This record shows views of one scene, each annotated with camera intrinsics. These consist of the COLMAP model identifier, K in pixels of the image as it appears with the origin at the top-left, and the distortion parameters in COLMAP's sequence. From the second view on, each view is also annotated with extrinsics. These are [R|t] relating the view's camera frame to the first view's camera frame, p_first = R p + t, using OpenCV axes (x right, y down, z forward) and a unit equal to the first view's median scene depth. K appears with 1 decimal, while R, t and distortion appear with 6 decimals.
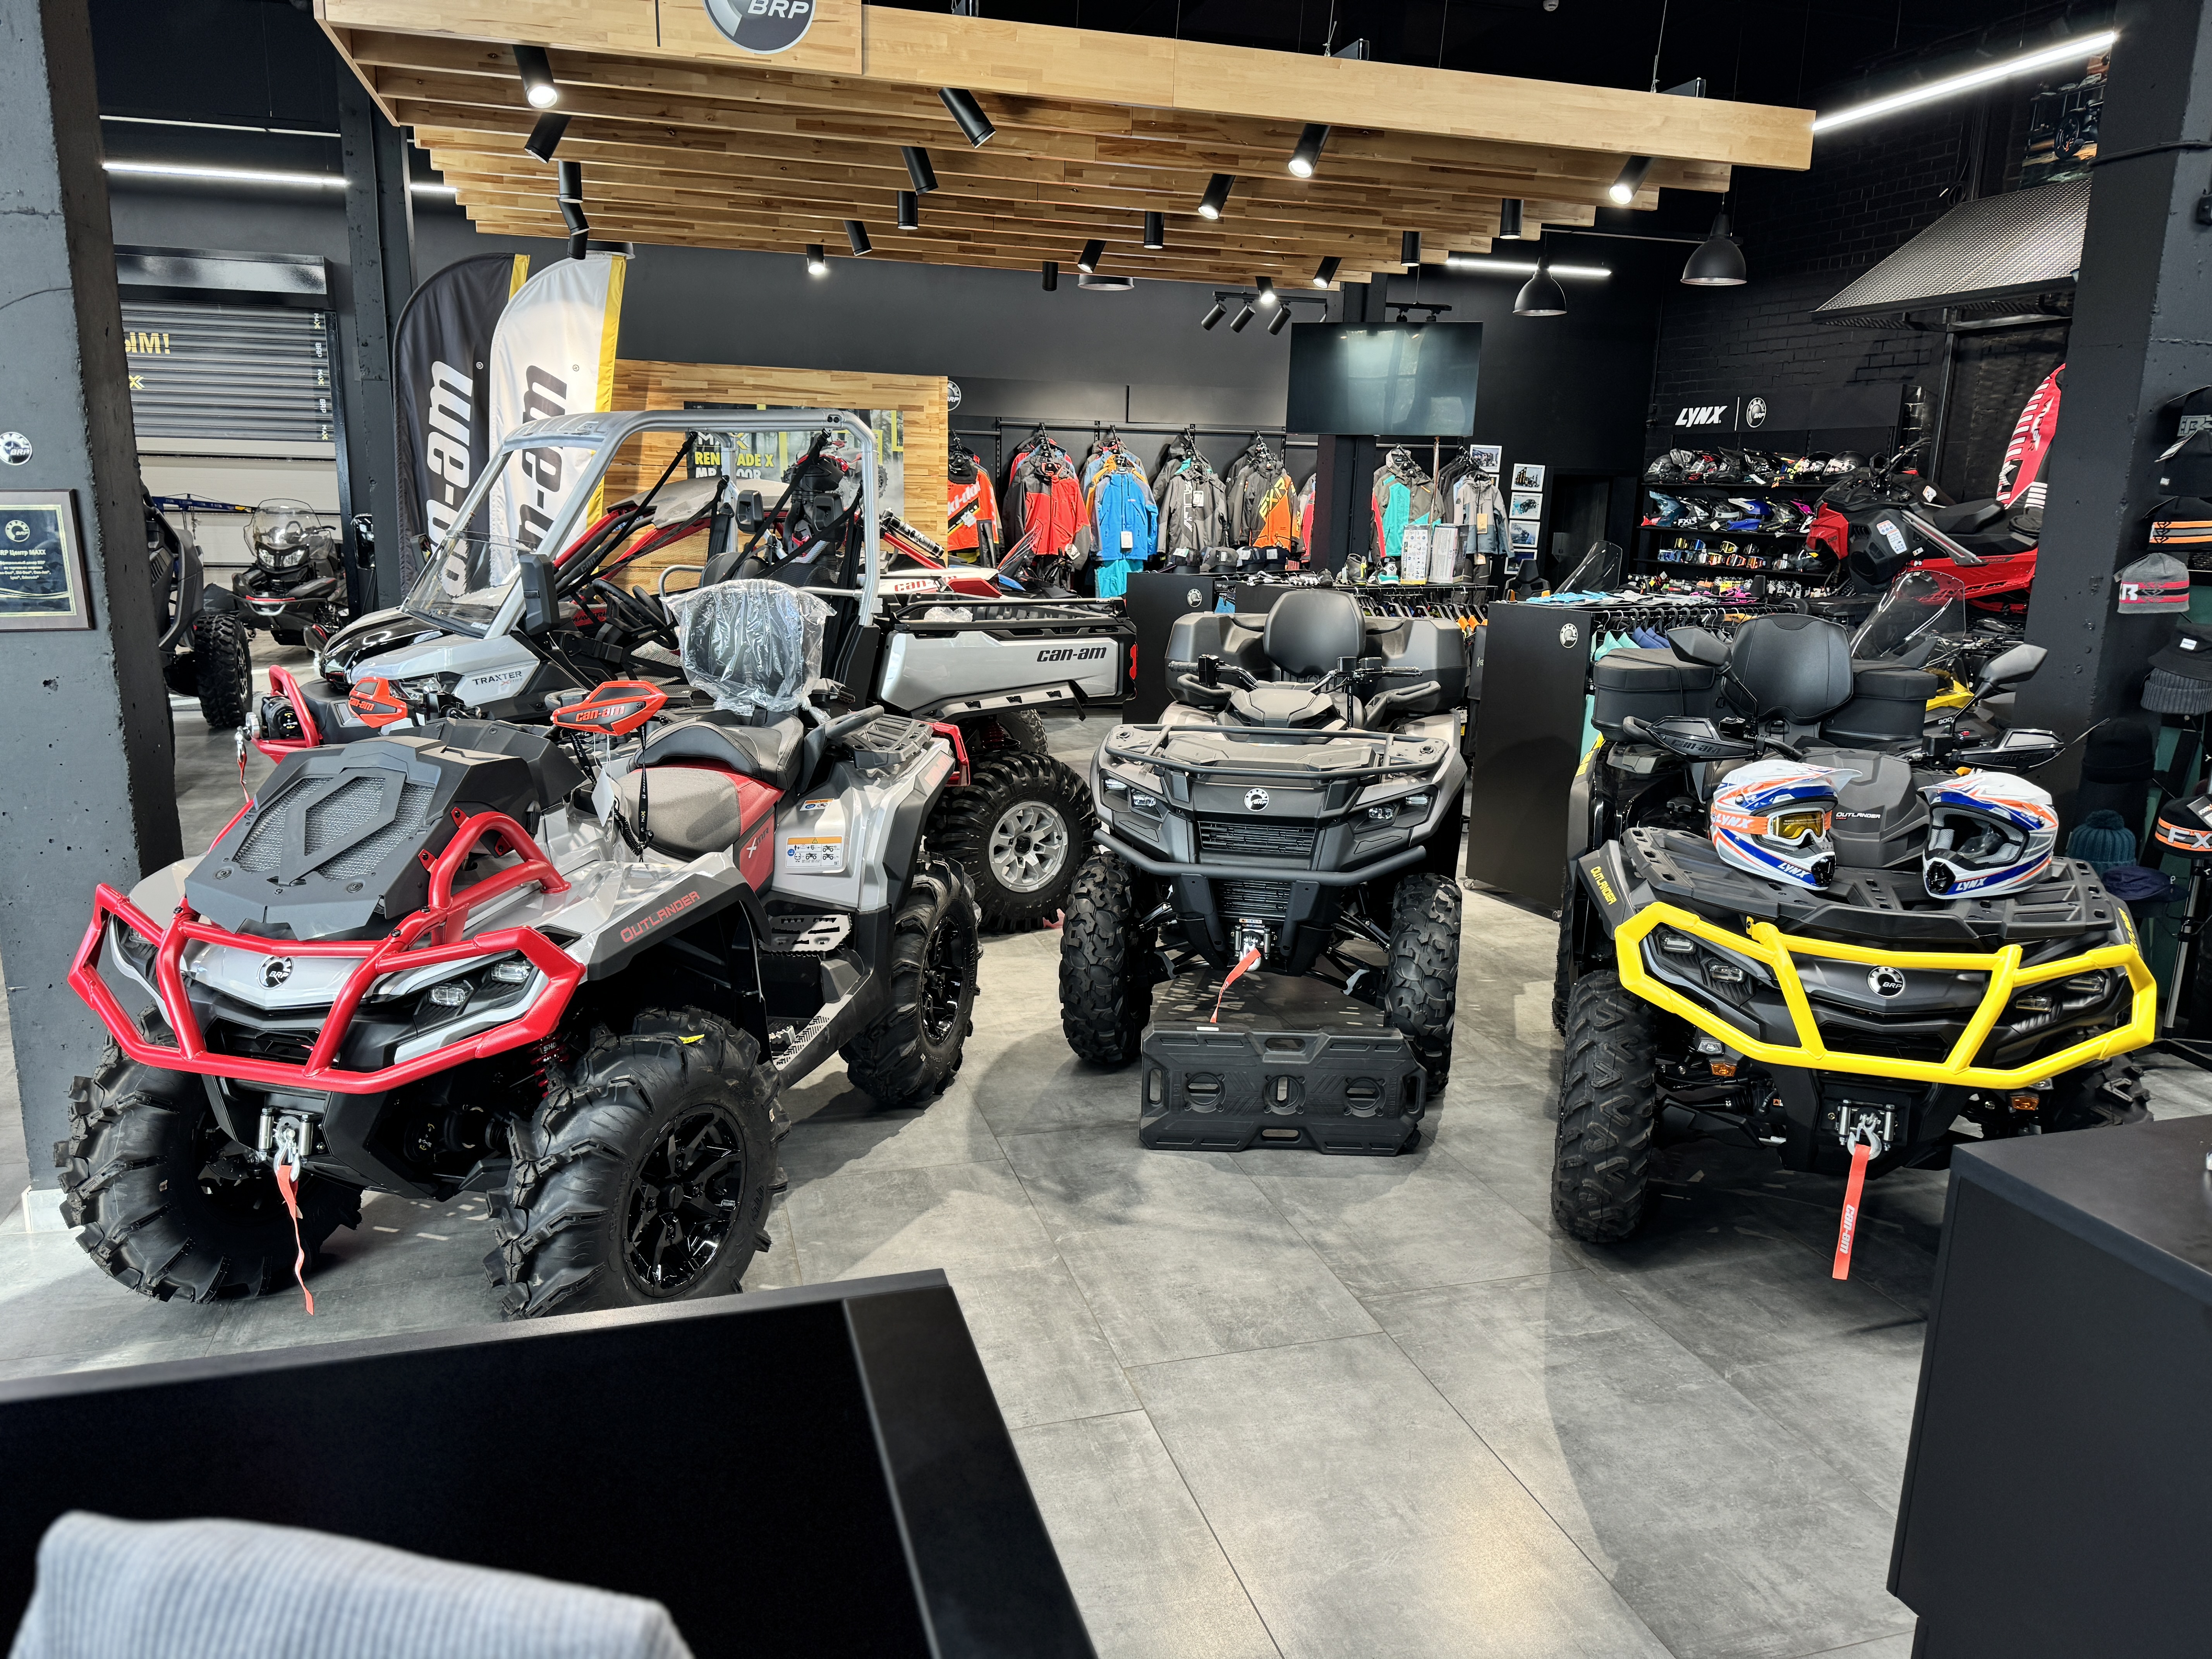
lens RADIAL K [[1551.2, 0, 1106.0], [0, 1551.2, 829.5], [0, 0, 1]] dist [0.060156, -0.000325]
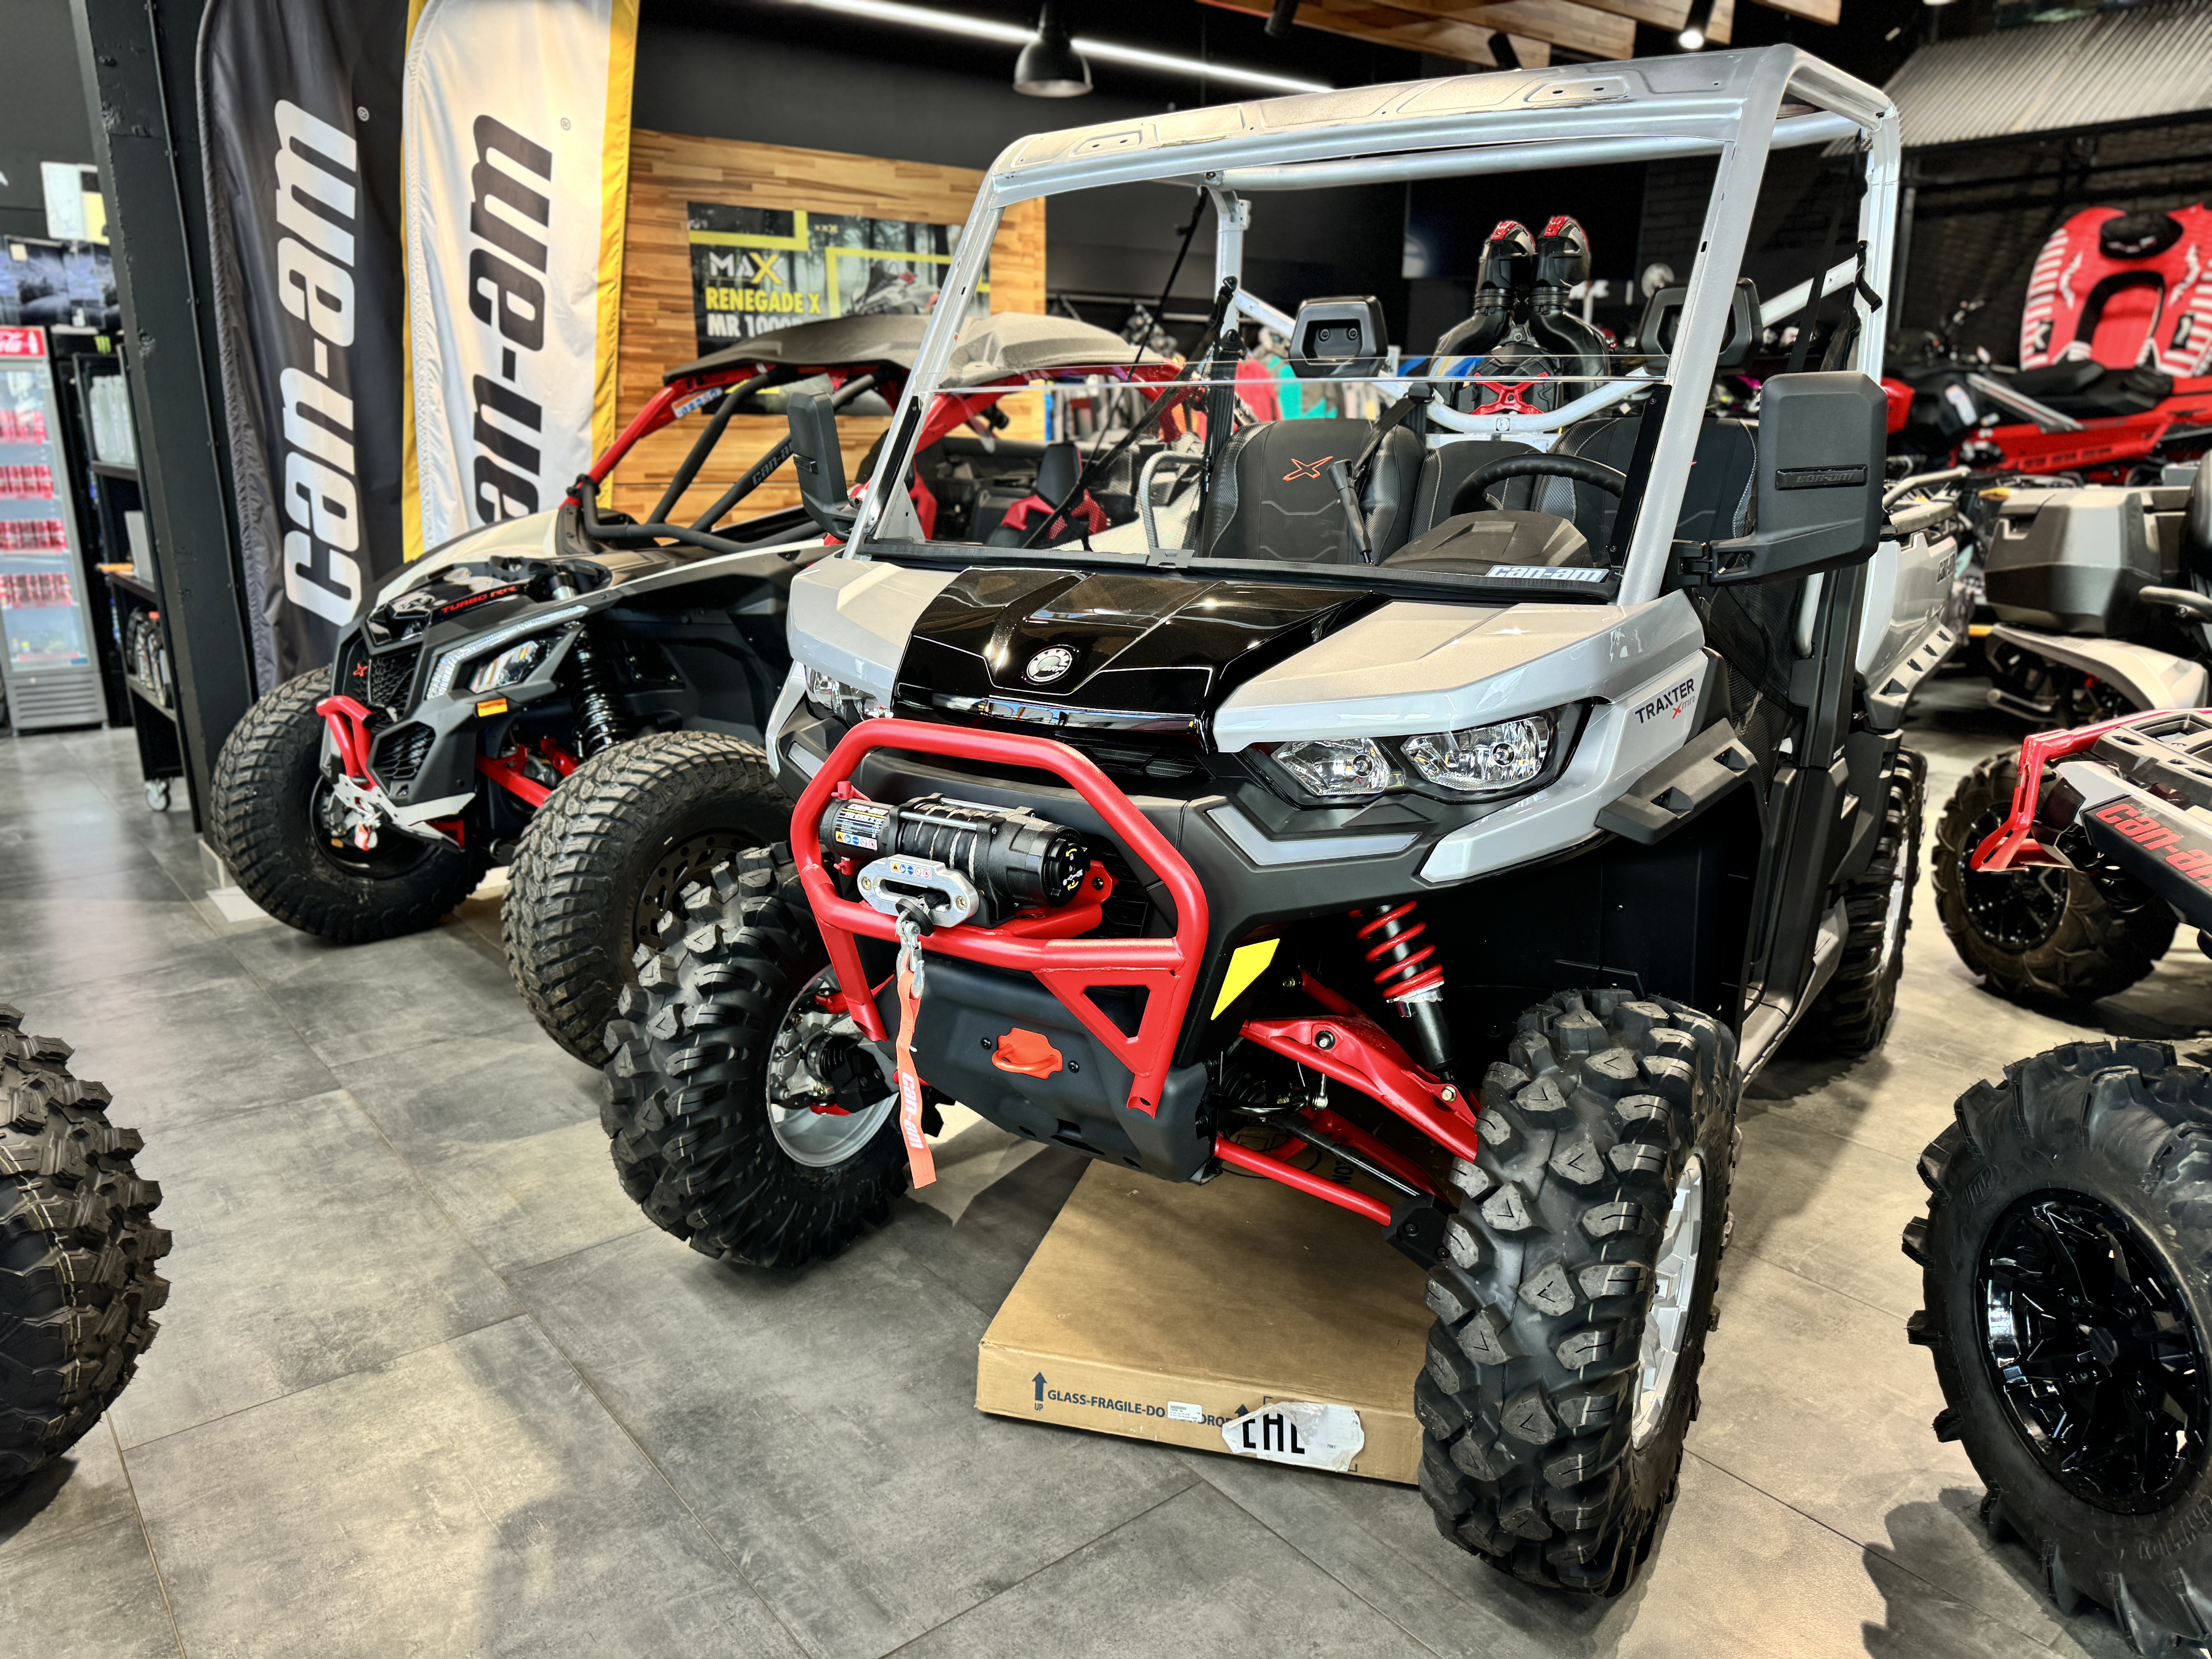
lens RADIAL K [[1563.1, 0, 1106.0], [0, 1563.1, 829.5], [0, 0, 1]] dist [-0.000092, 0.049480]
pose [[0.928205, -0.115199, 0.353787, -0.360616], [0.098172, 0.992994, 0.065770, -0.058352], [-0.358885, -0.026316, 0.933011, 0.375910]]
